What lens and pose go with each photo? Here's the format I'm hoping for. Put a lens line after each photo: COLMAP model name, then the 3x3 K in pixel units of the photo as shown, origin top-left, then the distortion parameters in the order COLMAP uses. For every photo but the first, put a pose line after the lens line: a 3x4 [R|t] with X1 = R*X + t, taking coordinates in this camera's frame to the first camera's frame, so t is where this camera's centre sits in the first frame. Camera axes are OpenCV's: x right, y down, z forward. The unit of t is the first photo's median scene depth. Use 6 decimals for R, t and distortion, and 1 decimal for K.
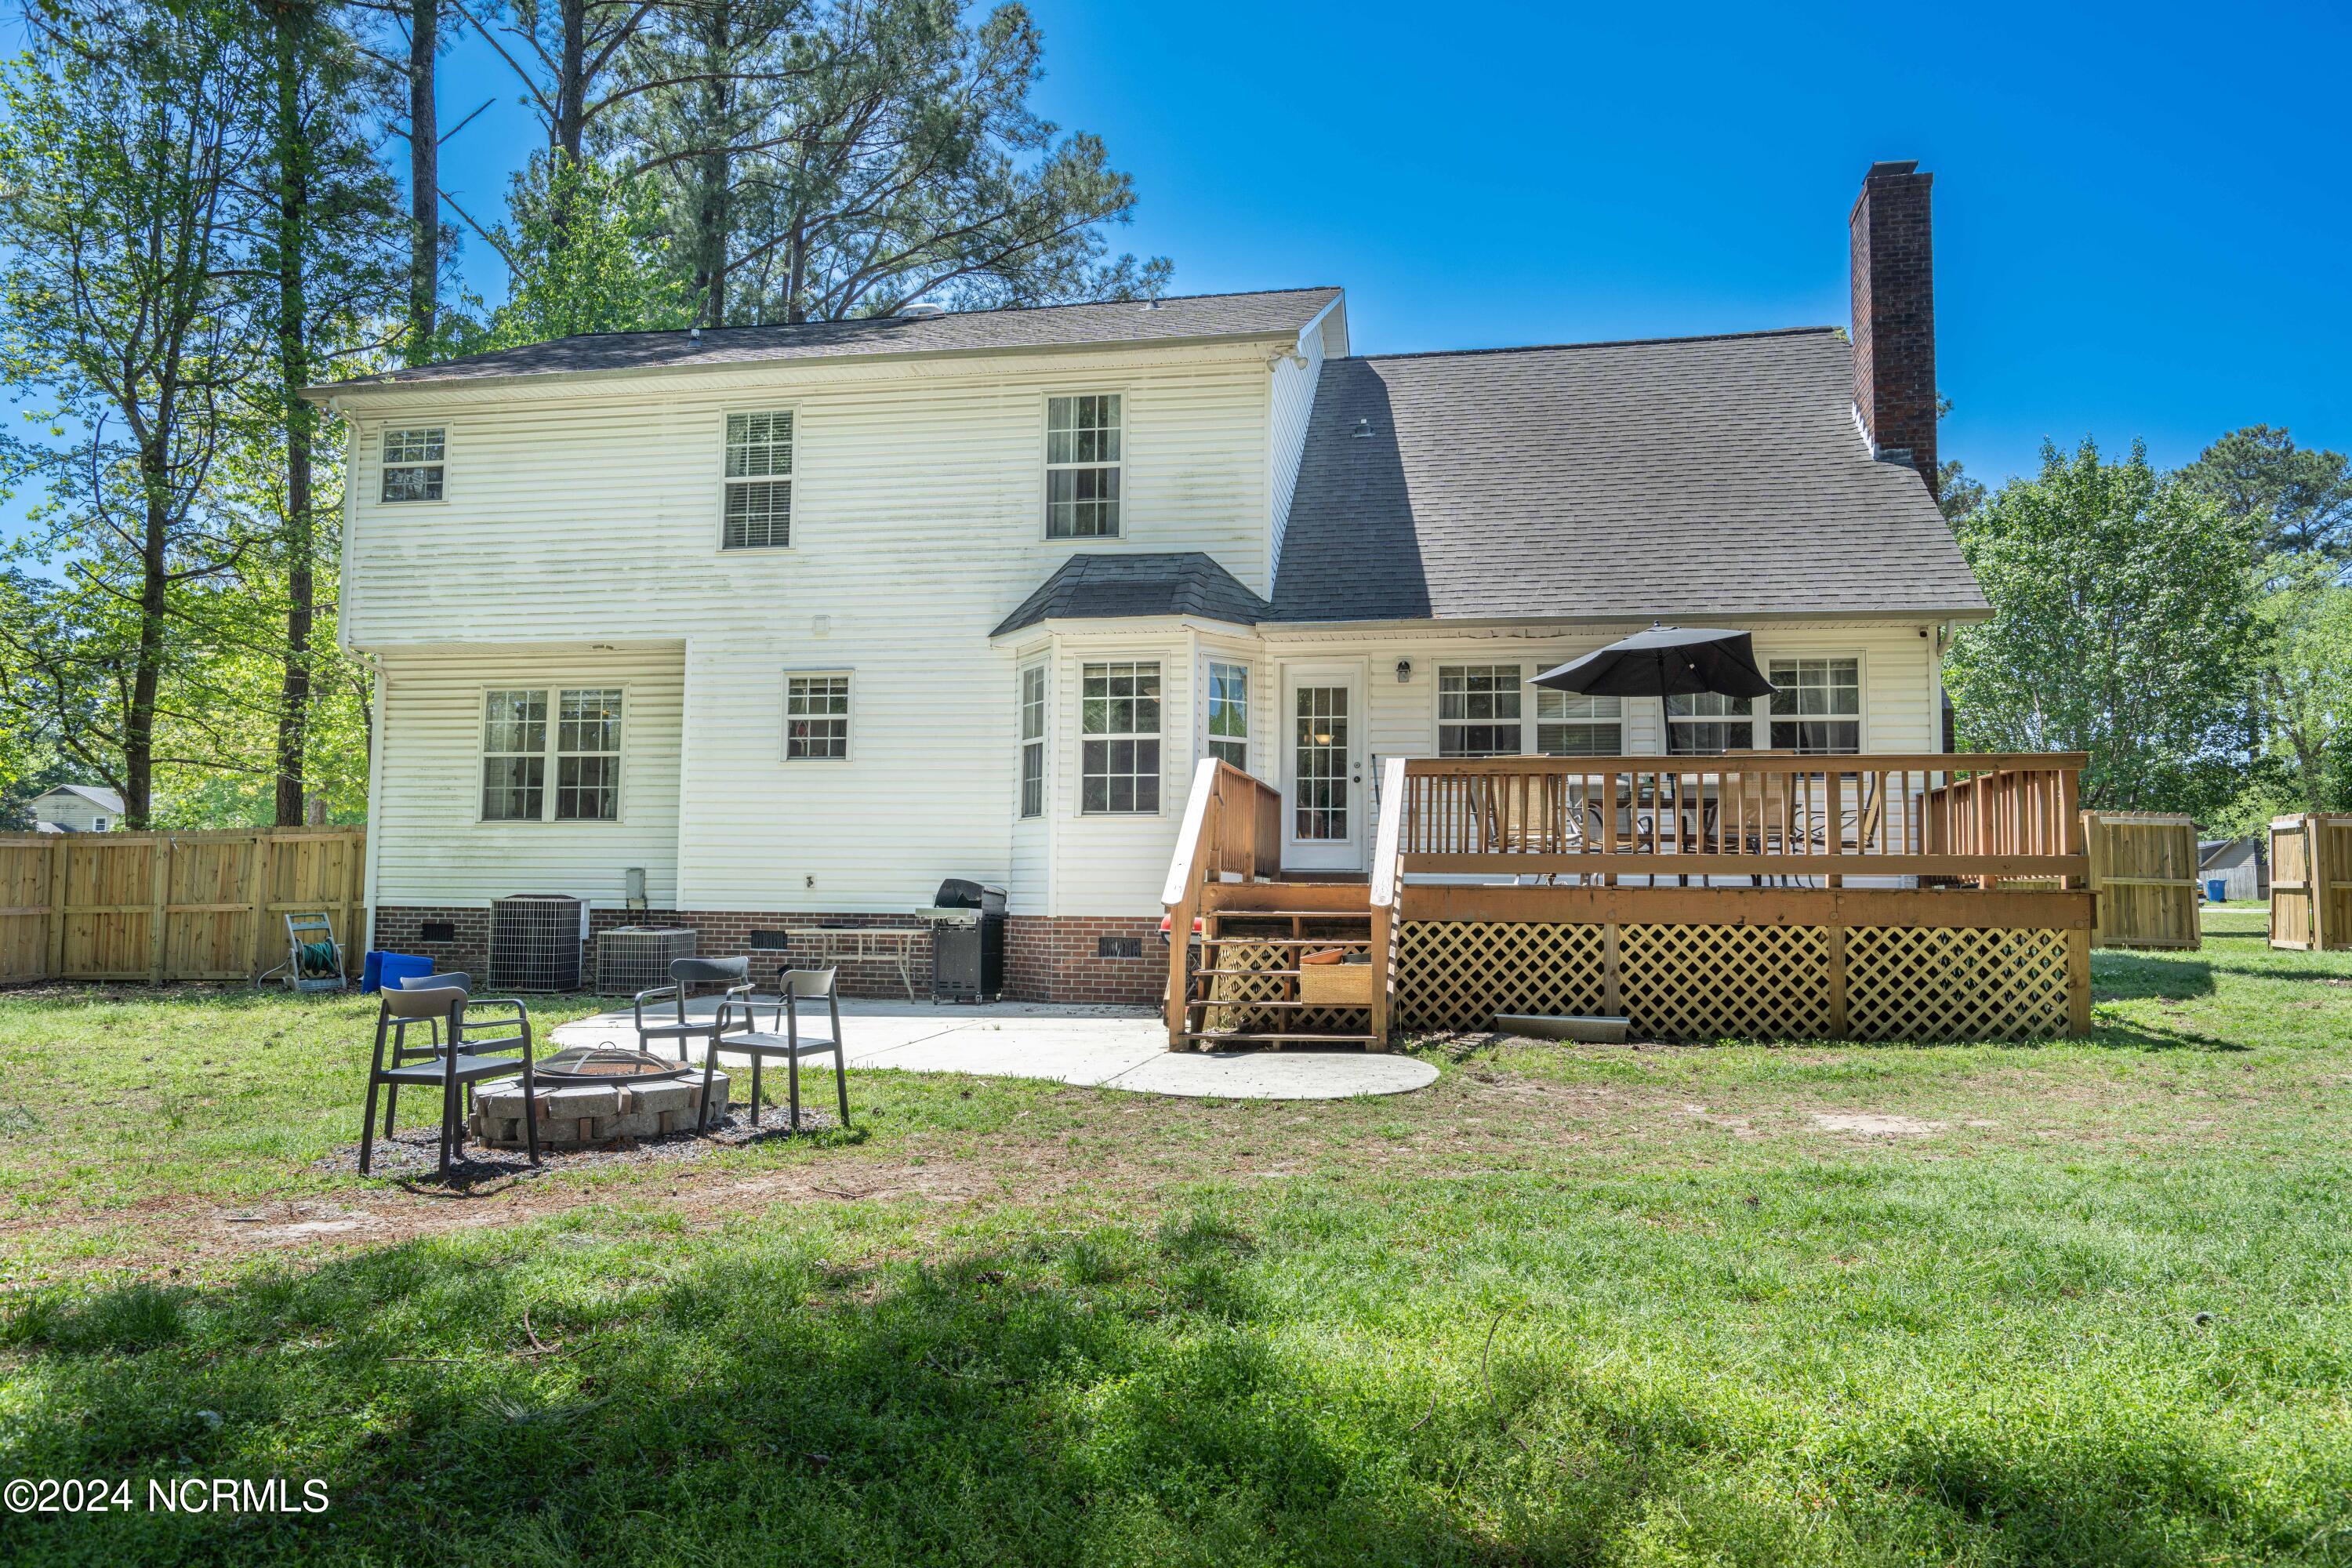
lens RADIAL K [[1540.5, 0, 1176.1], [0, 1540.5, 786.6], [0, 0, 1]] dist [0.016175, -0.004510]
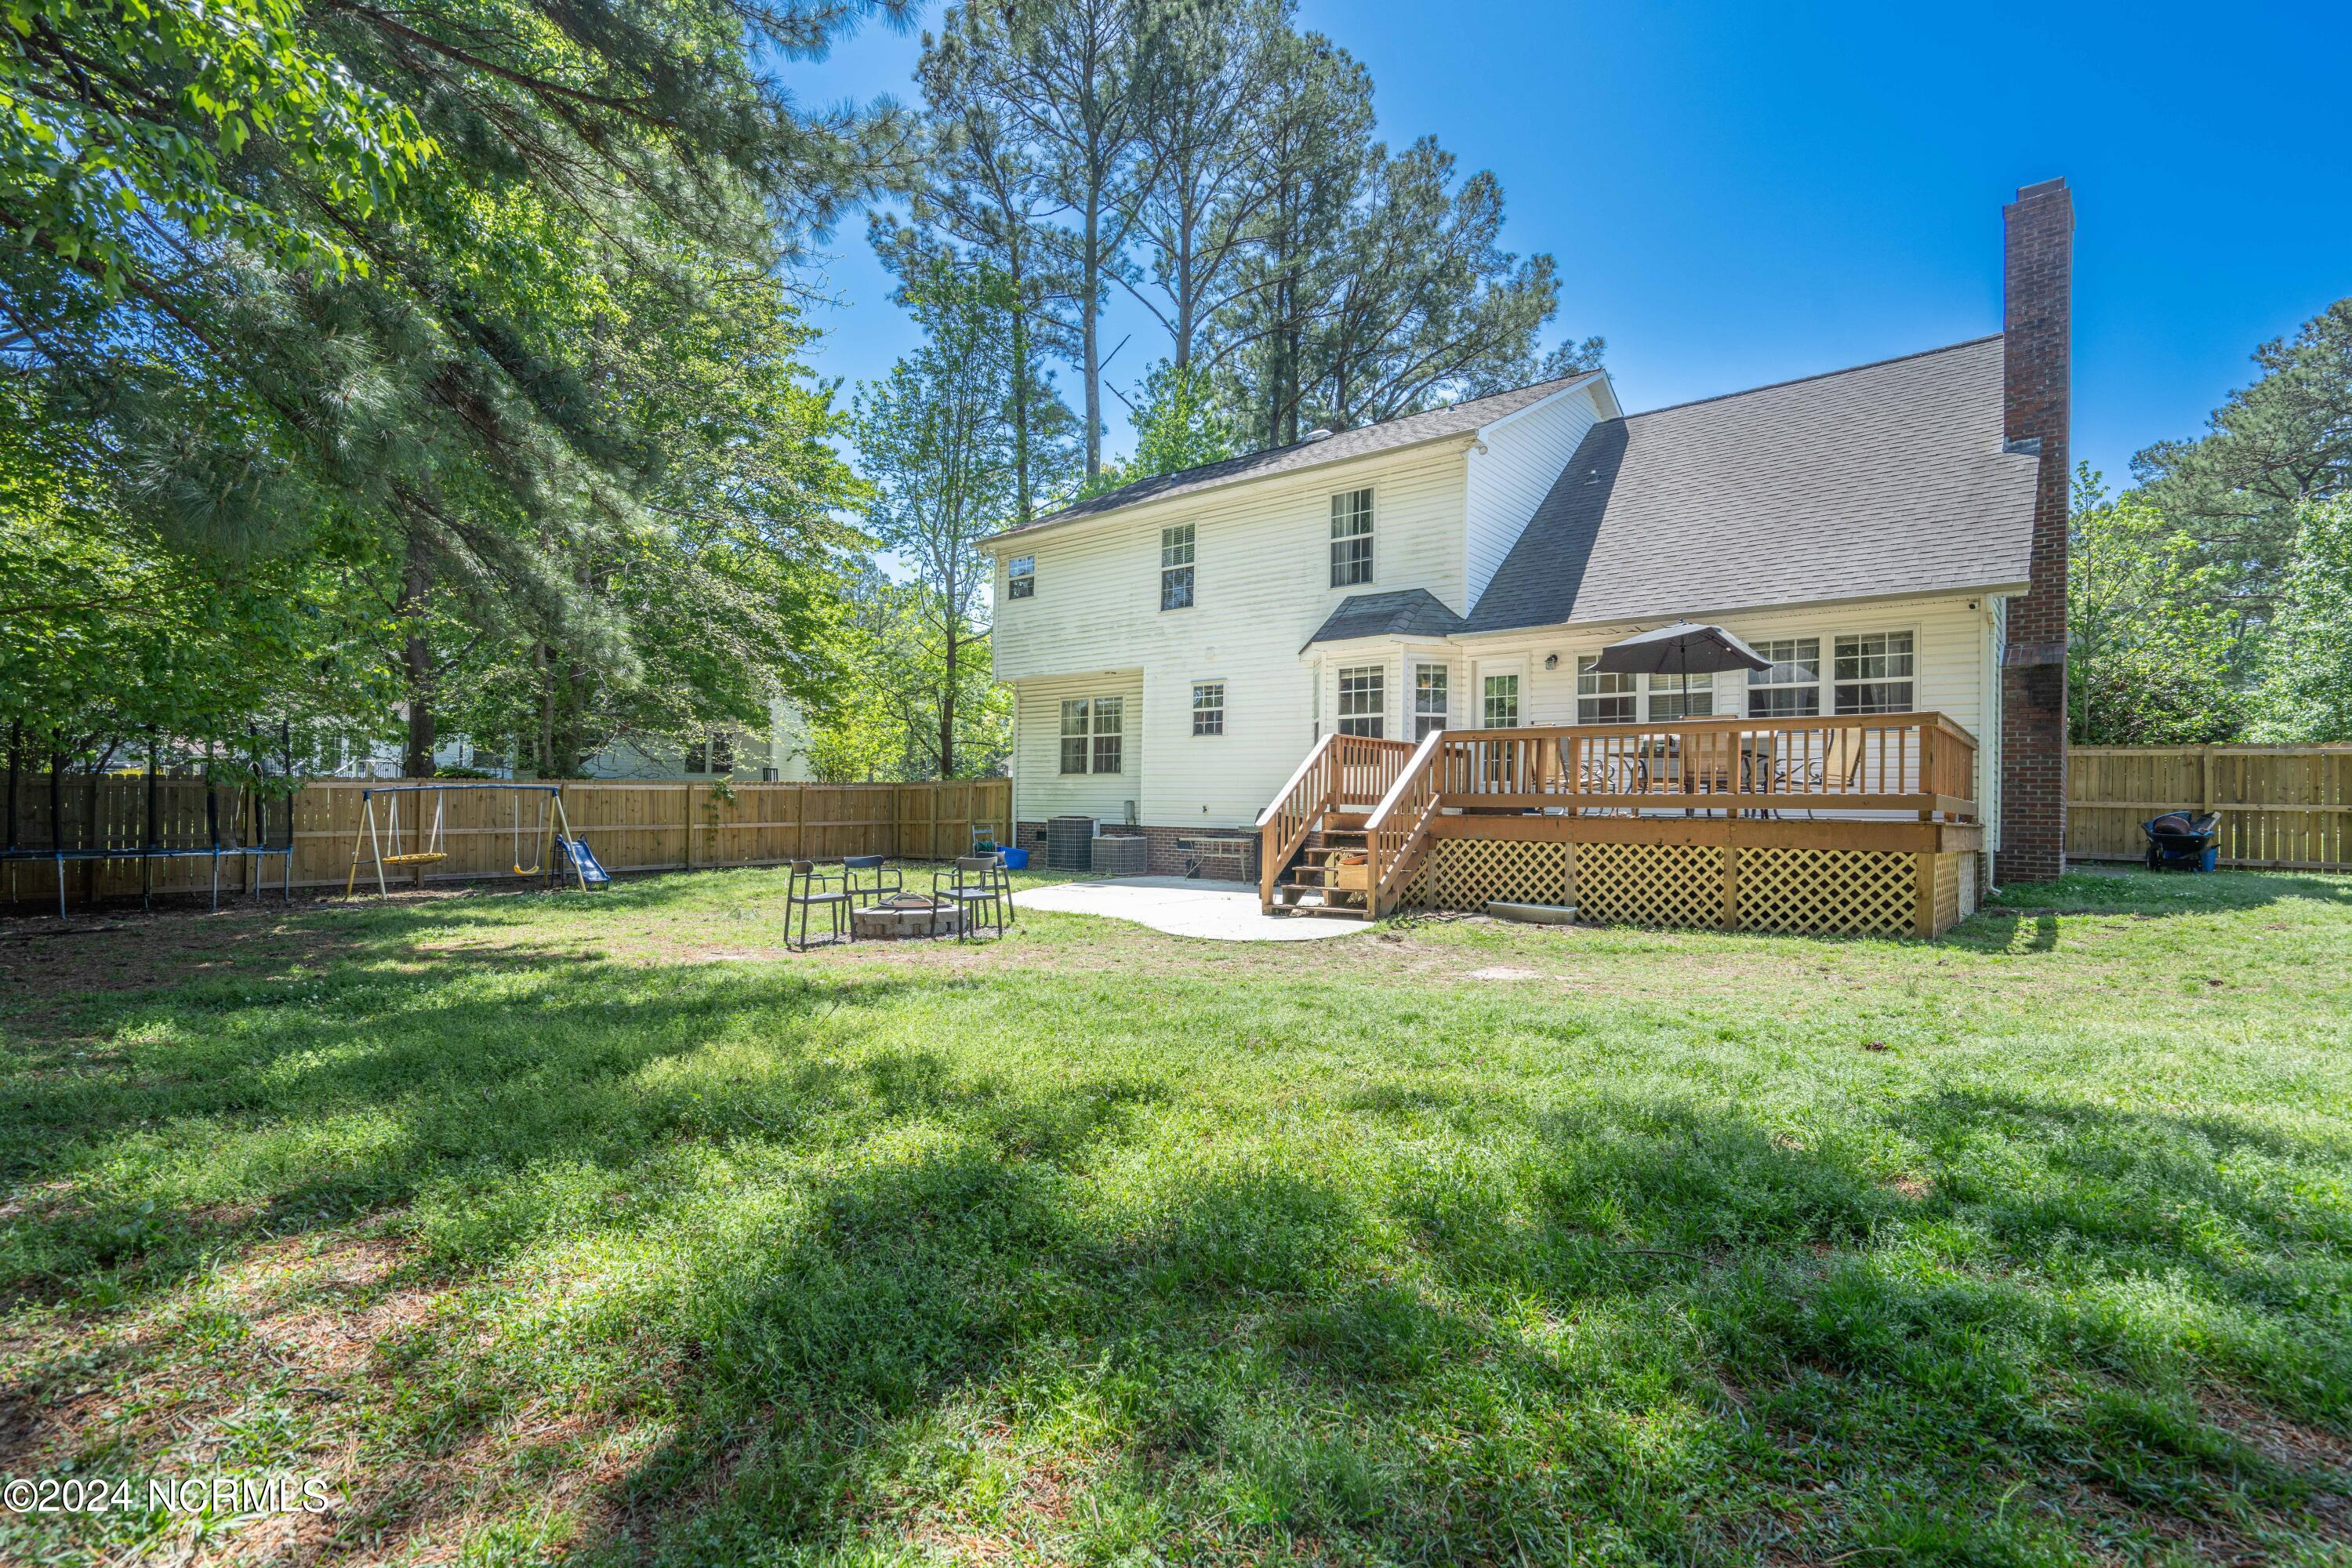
lens RADIAL K [[1078.8, 0, 1176.7], [0, 1078.8, 819.4], [0, 0, 1]] dist [-0.010576, 0.003758]
pose [[0.873595, 0.007184, -0.486601, 0.312908], [0.030465, 0.997123, 0.069415, -0.009330], [0.485700, -0.075464, 0.870862, -0.035134]]
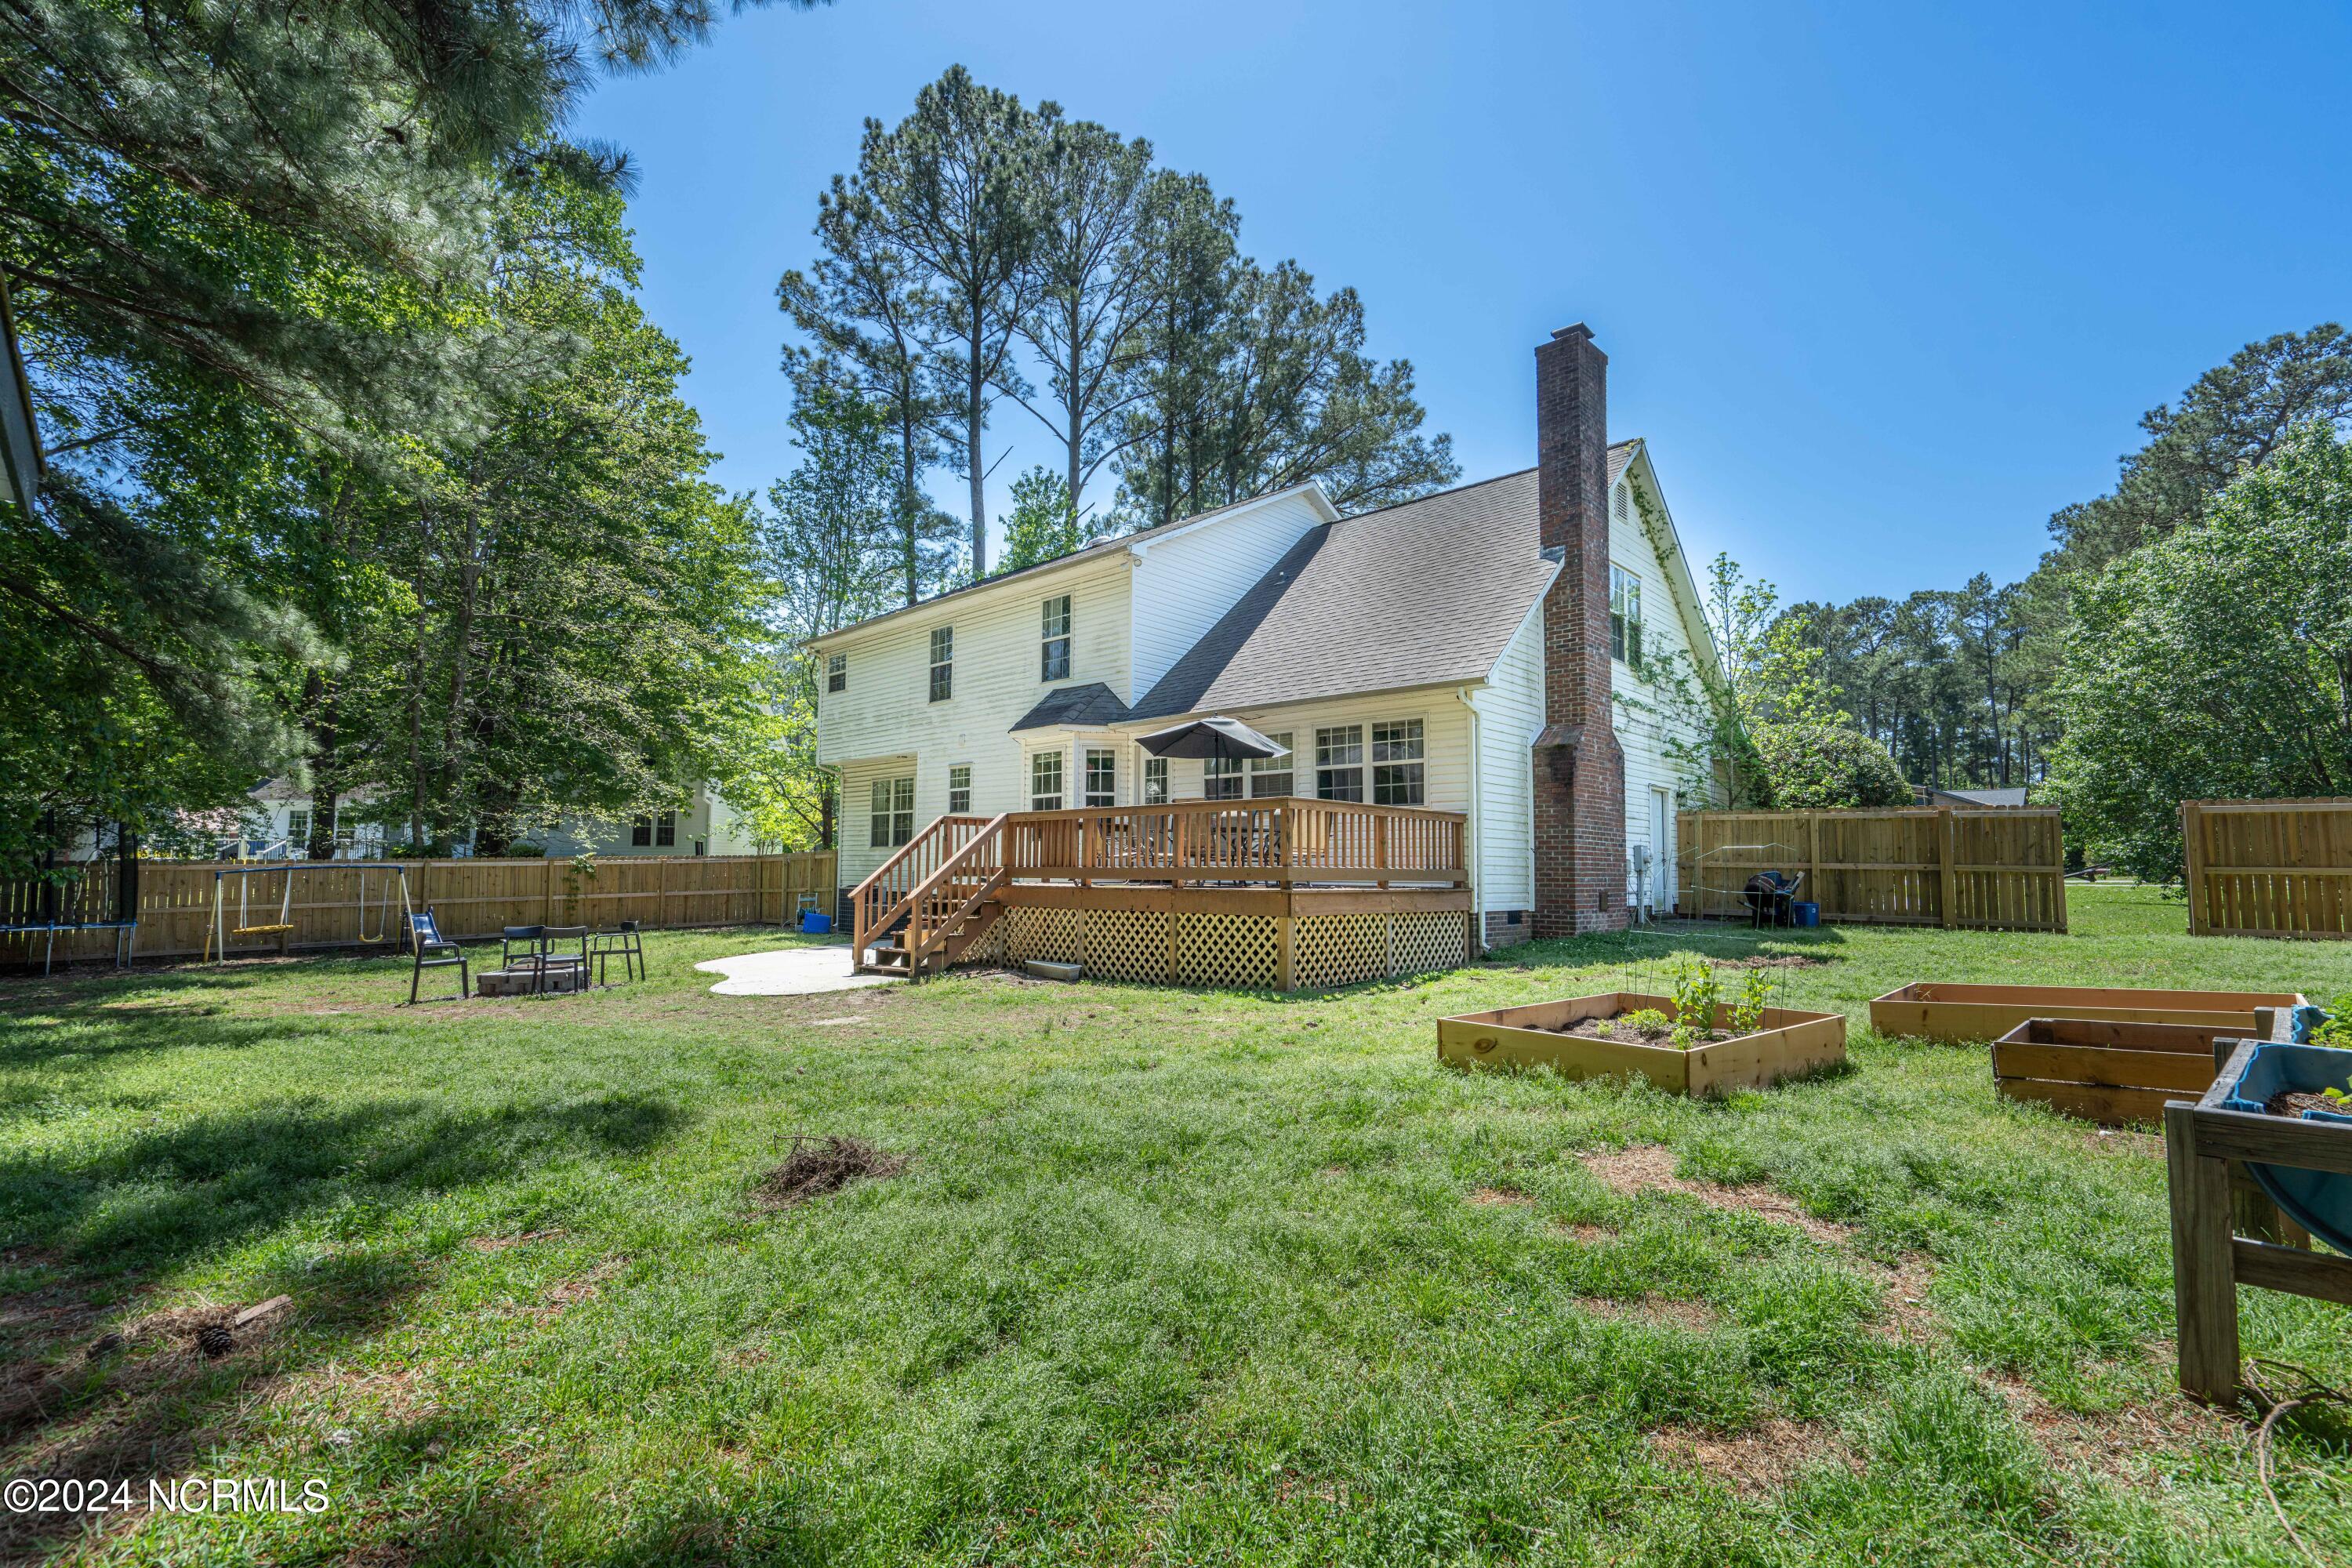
lens RADIAL K [[1034.2, 0, 1173.9], [0, 1034.2, 831.0], [0, 0, 1]] dist [-0.008655, -0.000849]
pose [[0.849066, -0.026927, -0.527600, 0.670607], [0.045814, 0.998691, 0.022760, -0.011475], [0.526296, -0.043496, 0.849188, 0.070743]]
